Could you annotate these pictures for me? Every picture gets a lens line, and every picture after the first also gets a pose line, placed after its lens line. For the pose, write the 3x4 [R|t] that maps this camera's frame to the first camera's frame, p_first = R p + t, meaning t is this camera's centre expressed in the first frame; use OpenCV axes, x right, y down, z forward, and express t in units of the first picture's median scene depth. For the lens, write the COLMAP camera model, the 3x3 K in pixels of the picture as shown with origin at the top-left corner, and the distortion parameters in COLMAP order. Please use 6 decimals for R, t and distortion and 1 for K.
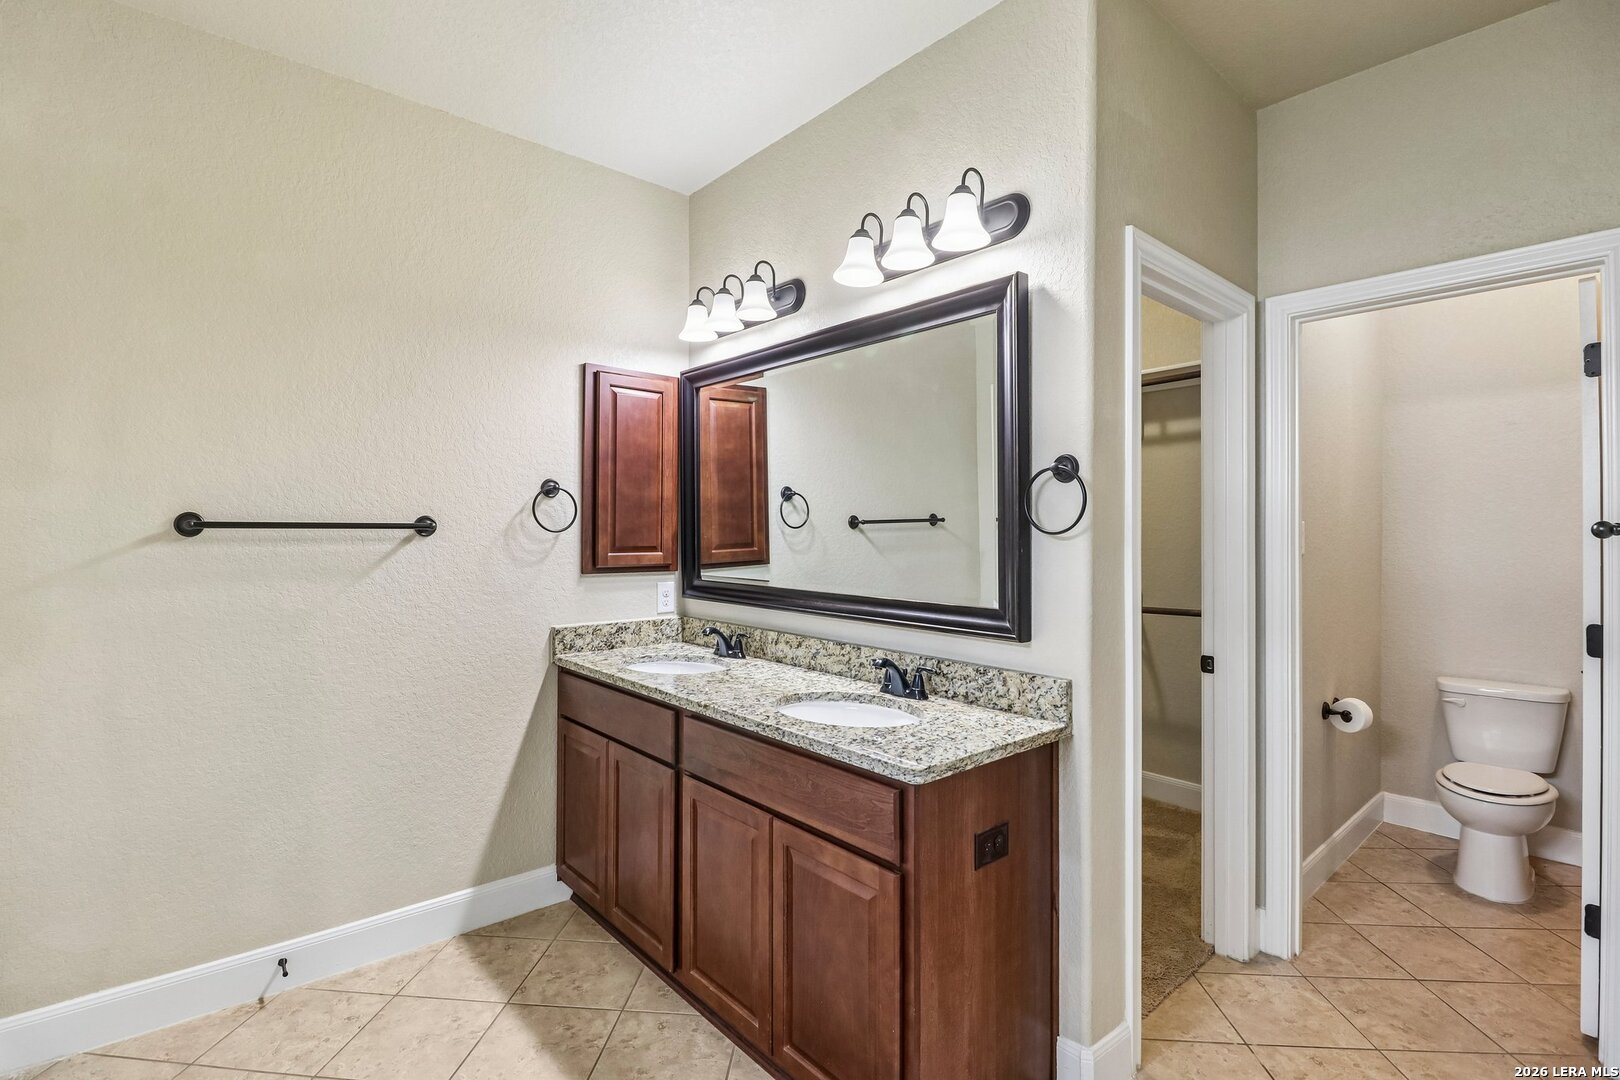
lens RADIAL K [[747.1, 0, 812.4], [0, 747.1, 536.9], [0, 0, 1]] dist [-0.001766, -0.005618]
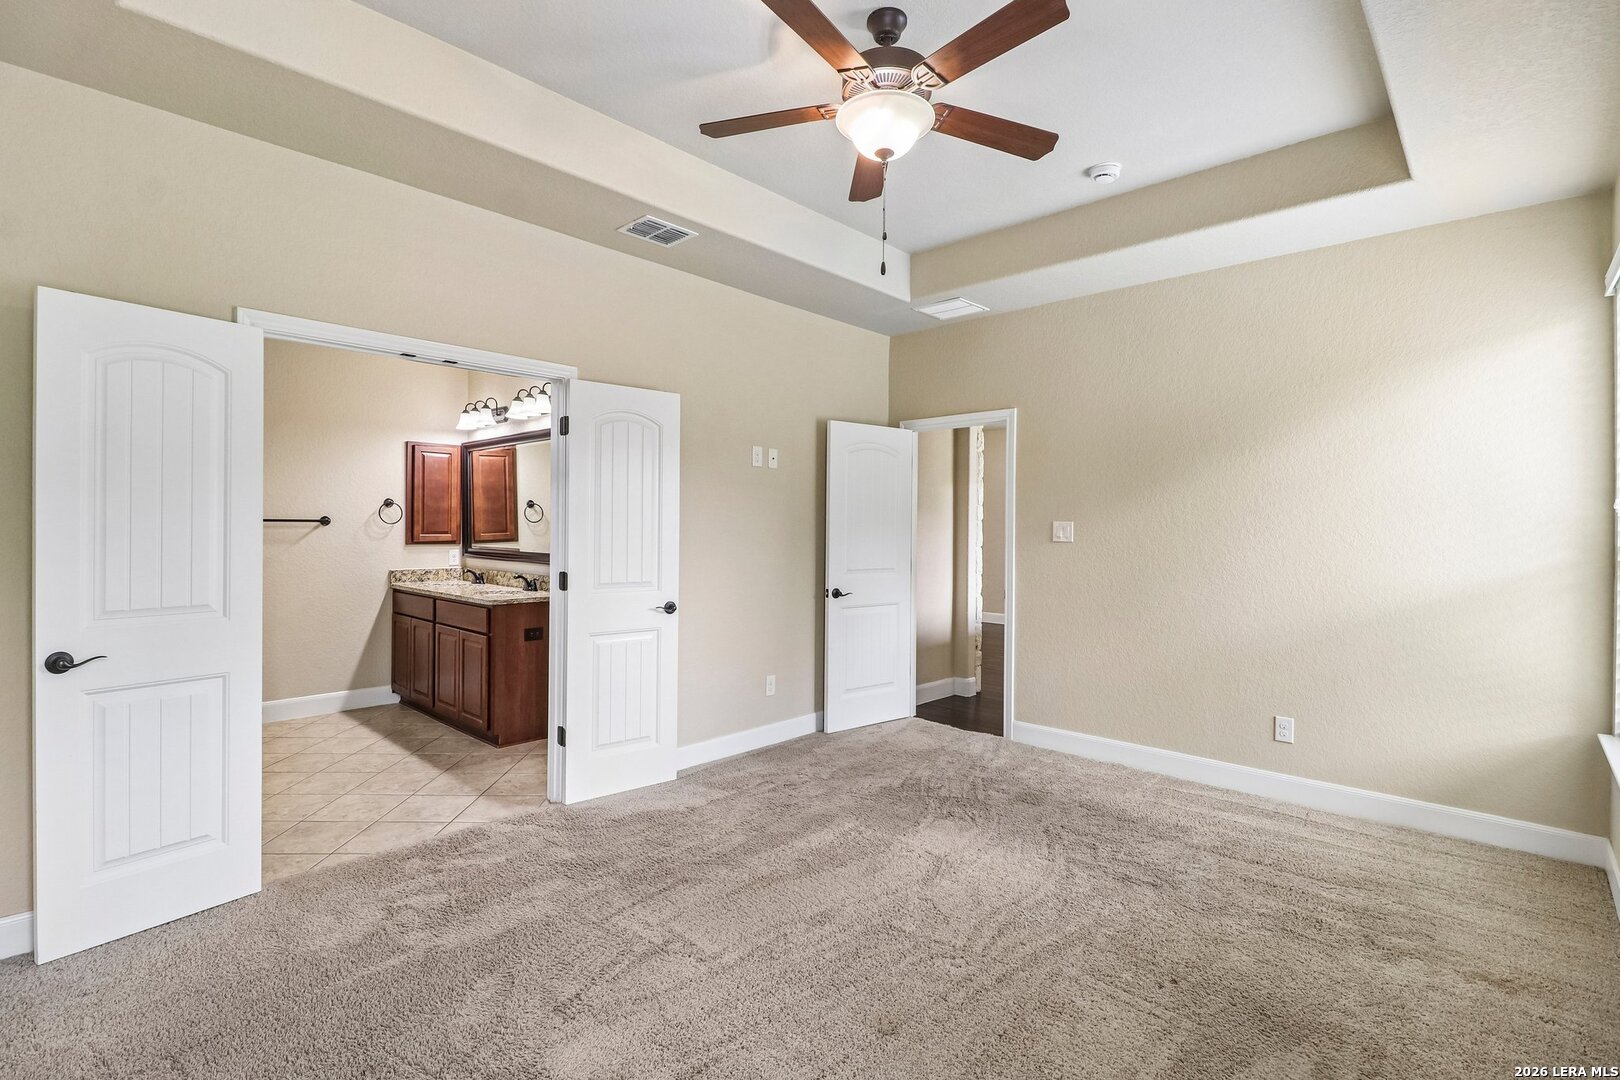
lens RADIAL K [[747.1, 0, 807.6], [0, 747.1, 532.9], [0, 0, 1]] dist [-0.001766, -0.005618]
pose [[0.995956, 0.001854, 0.089824, 0.593147], [-0.001898, 0.999998, 0.000401, 0.015009], [-0.089823, -0.000570, 0.995958, -1.114885]]
